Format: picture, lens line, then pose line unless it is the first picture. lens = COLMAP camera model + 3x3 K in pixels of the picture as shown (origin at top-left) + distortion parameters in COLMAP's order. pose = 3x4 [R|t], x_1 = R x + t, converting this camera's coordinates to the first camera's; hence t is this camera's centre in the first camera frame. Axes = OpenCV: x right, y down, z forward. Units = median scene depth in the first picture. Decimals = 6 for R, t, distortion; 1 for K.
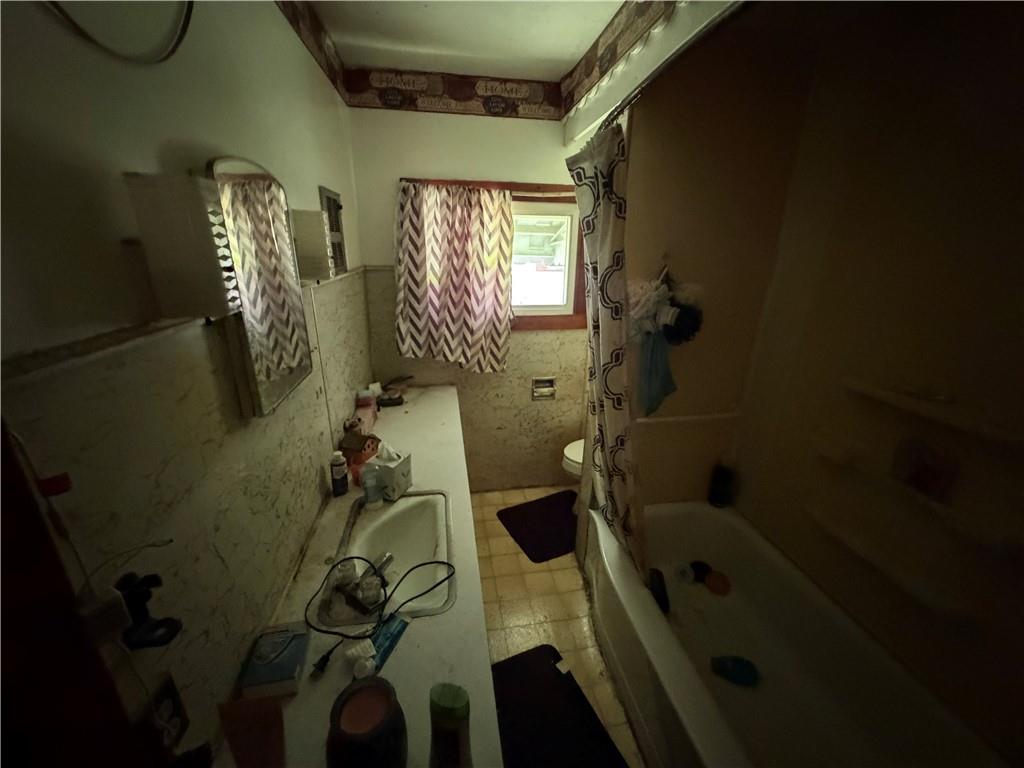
lens RADIAL K [[406.2, 0, 509.2], [0, 406.2, 381.6], [0, 0, 1]] dist [-0.000346, -0.000063]
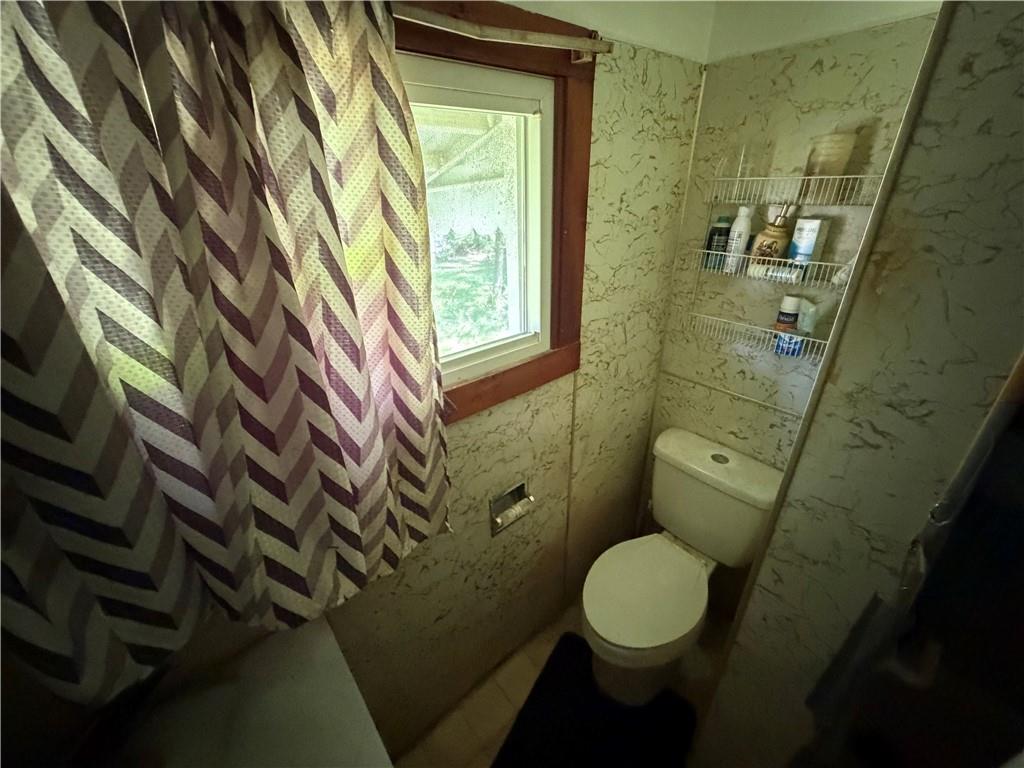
lens RADIAL K [[406.2, 0, 509.8], [0, 406.2, 383.3], [0, 0, 1]] dist [-0.000346, -0.000063]
pose [[0.865438, -0.250969, 0.433626, -0.108205], [0.196968, 0.966235, 0.166114, -0.250363], [-0.460674, -0.058351, 0.885649, 0.711411]]
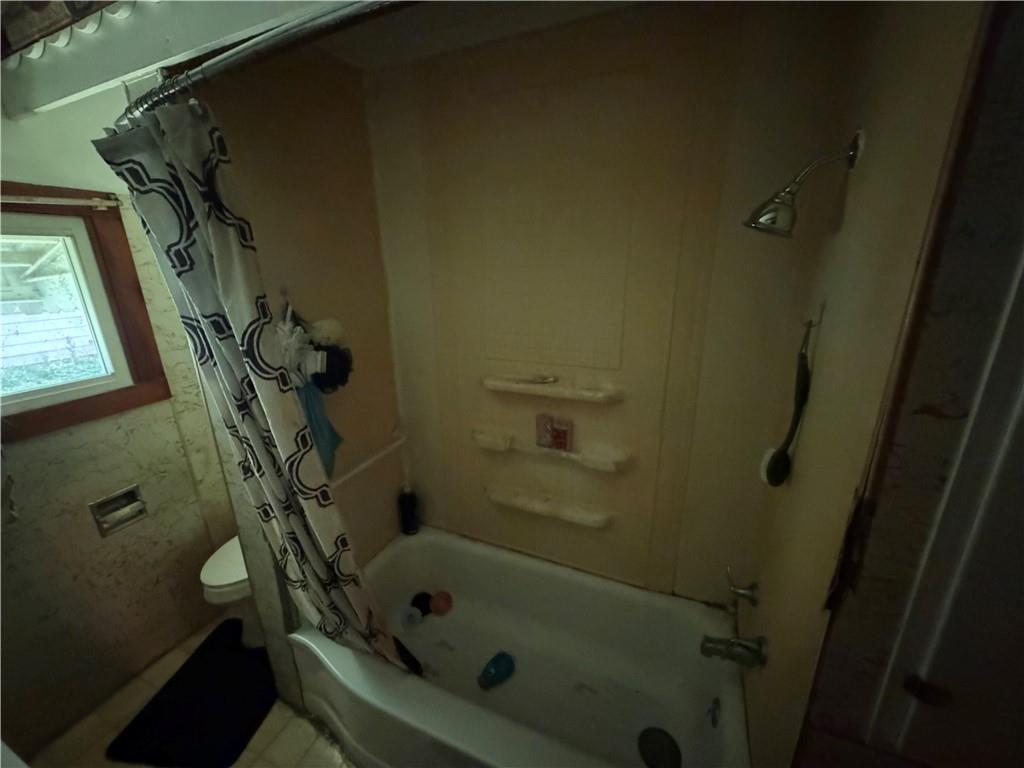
lens RADIAL K [[406.2, 0, 511.3], [0, 406.2, 385.7], [0, 0, 1]] dist [-0.000346, -0.000063]
pose [[0.539865, -0.269628, 0.797400, -0.044030], [0.298110, 0.947155, 0.118435, -0.070929], [-0.787195, 0.173774, 0.591715, 0.155641]]
